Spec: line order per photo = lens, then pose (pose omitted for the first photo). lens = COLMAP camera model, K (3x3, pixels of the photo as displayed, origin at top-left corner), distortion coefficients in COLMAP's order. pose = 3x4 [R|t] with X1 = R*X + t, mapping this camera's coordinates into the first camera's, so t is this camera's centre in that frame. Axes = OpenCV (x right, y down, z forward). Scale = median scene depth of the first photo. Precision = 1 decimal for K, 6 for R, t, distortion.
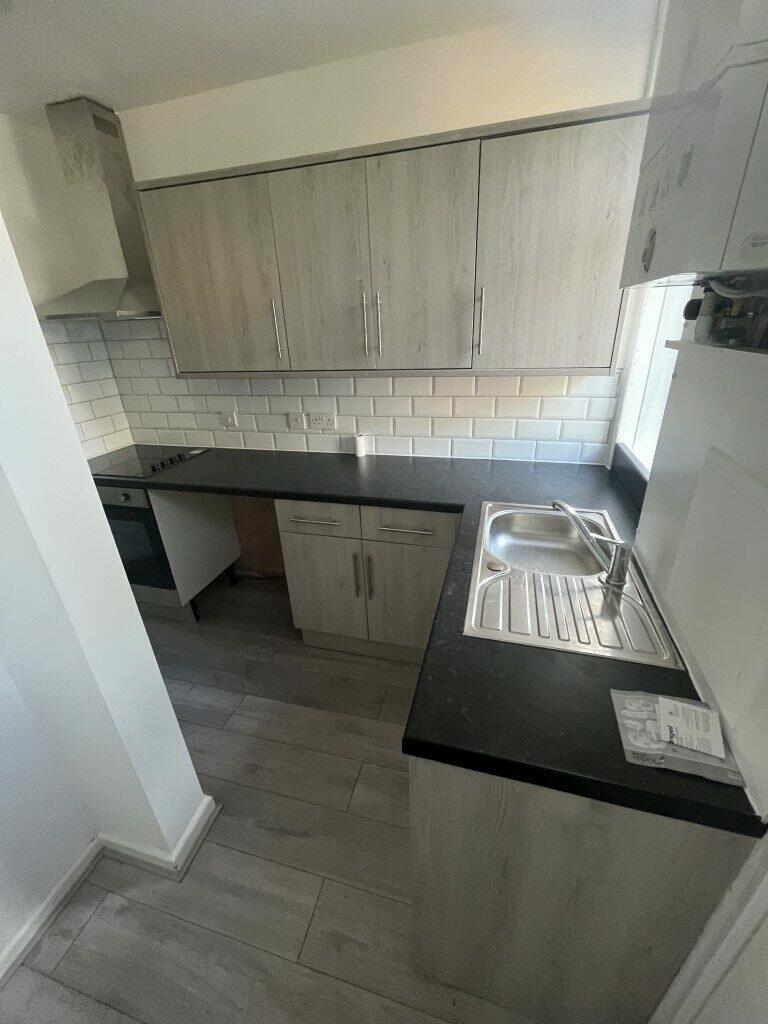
lens RADIAL K [[412.4, 0, 384.0], [0, 412.4, 511.2], [0, 0, 1]] dist [-0.003808, -0.000475]
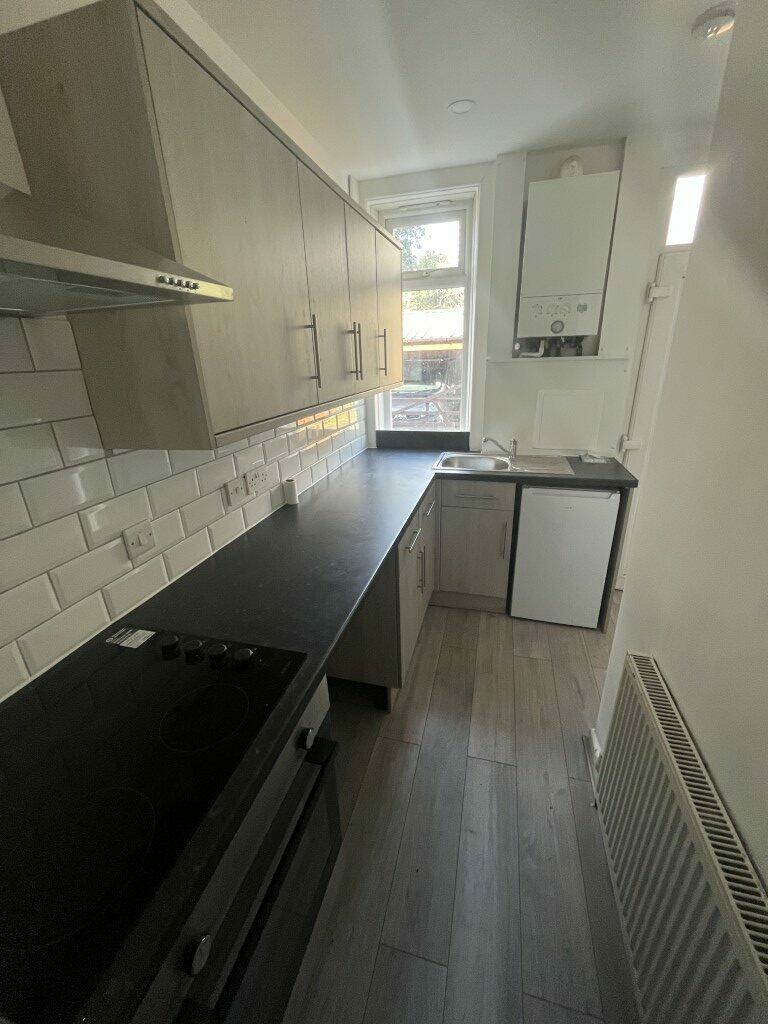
lens RADIAL K [[412.4, 0, 383.1], [0, 412.4, 510.6], [0, 0, 1]] dist [-0.003808, -0.000475]
pose [[0.000494, -0.318416, 0.947951, -1.174760], [0.440449, 0.851119, 0.285661, -0.381795], [-0.897778, 0.417383, 0.140666, 0.972327]]
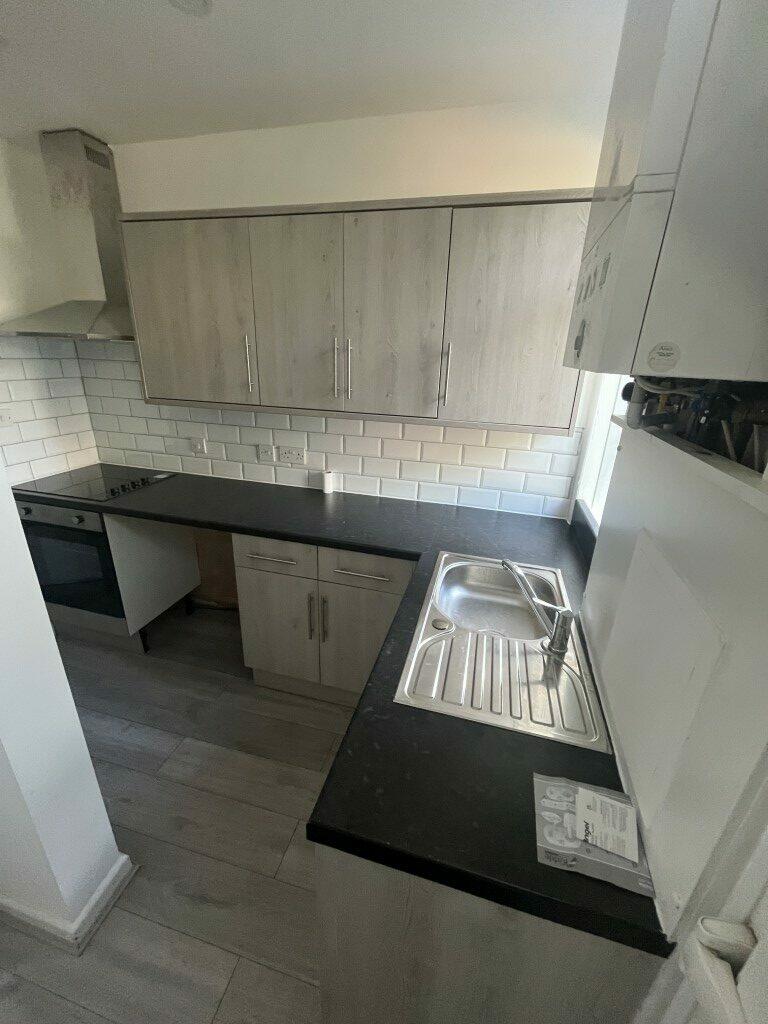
lens RADIAL K [[412.4, 0, 384.4], [0, 412.4, 510.0], [0, 0, 1]] dist [-0.003808, -0.000475]
pose [[0.997160, 0.065119, 0.037840, 0.060051], [-0.062490, 0.995799, -0.066931, -0.045681], [-0.042039, 0.064376, 0.997040, 0.007450]]
